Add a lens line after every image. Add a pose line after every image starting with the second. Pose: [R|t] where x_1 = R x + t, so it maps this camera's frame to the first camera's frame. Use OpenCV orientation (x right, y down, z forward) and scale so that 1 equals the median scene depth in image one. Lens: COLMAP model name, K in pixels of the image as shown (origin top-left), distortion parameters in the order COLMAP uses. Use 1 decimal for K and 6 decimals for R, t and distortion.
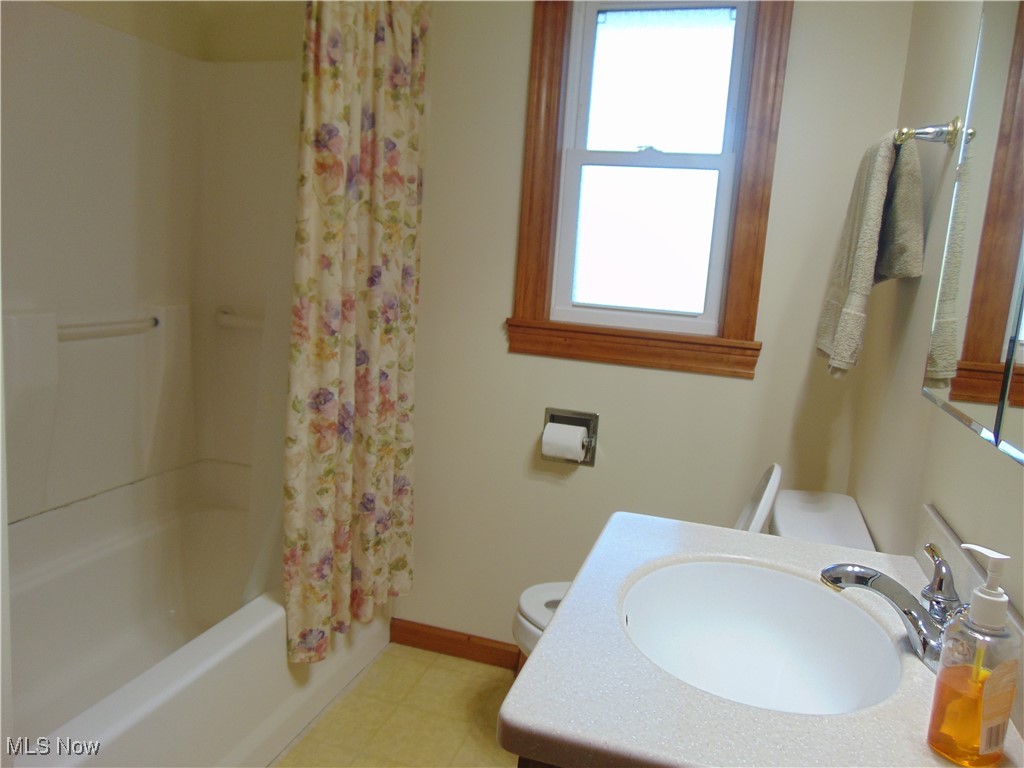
lens RADIAL K [[763.0, 0, 512.0], [0, 763.0, 384.0], [0, 0, 1]] dist [-0.041091, 0.065293]
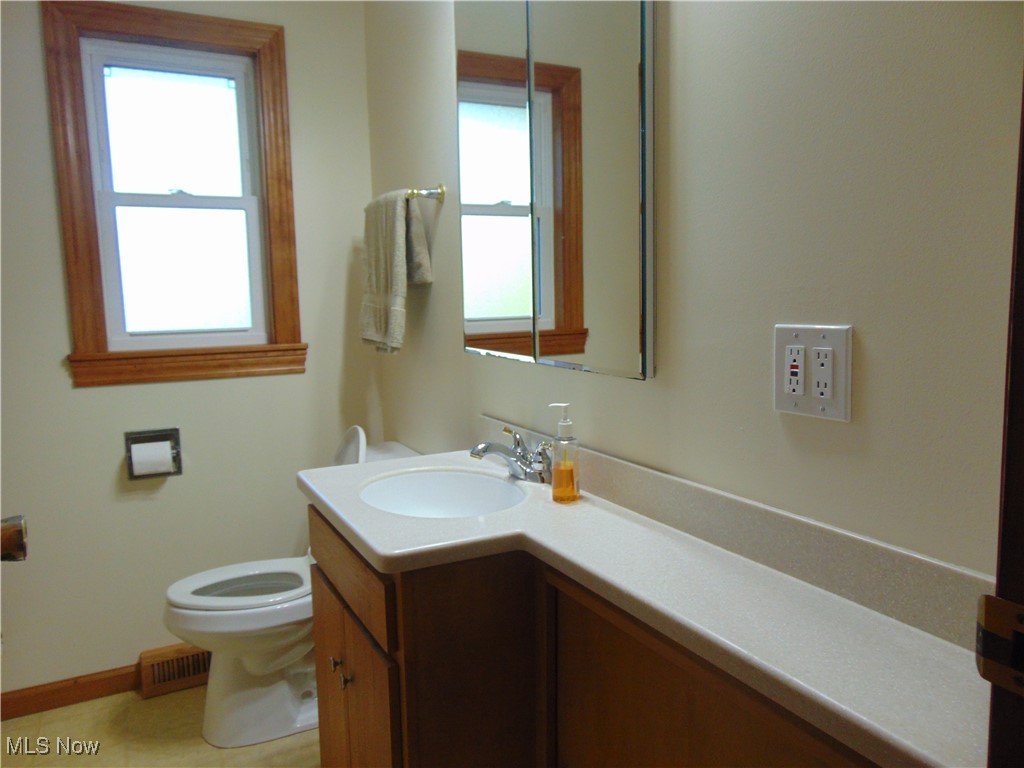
lens RADIAL K [[763.0, 0, 512.0], [0, 763.0, 384.0], [0, 0, 1]] dist [-0.041091, 0.065293]
pose [[0.707501, -0.169558, 0.686070, -0.305399], [0.182932, 0.981644, 0.053960, 0.006925], [-0.682626, 0.087327, 0.725532, -0.156081]]
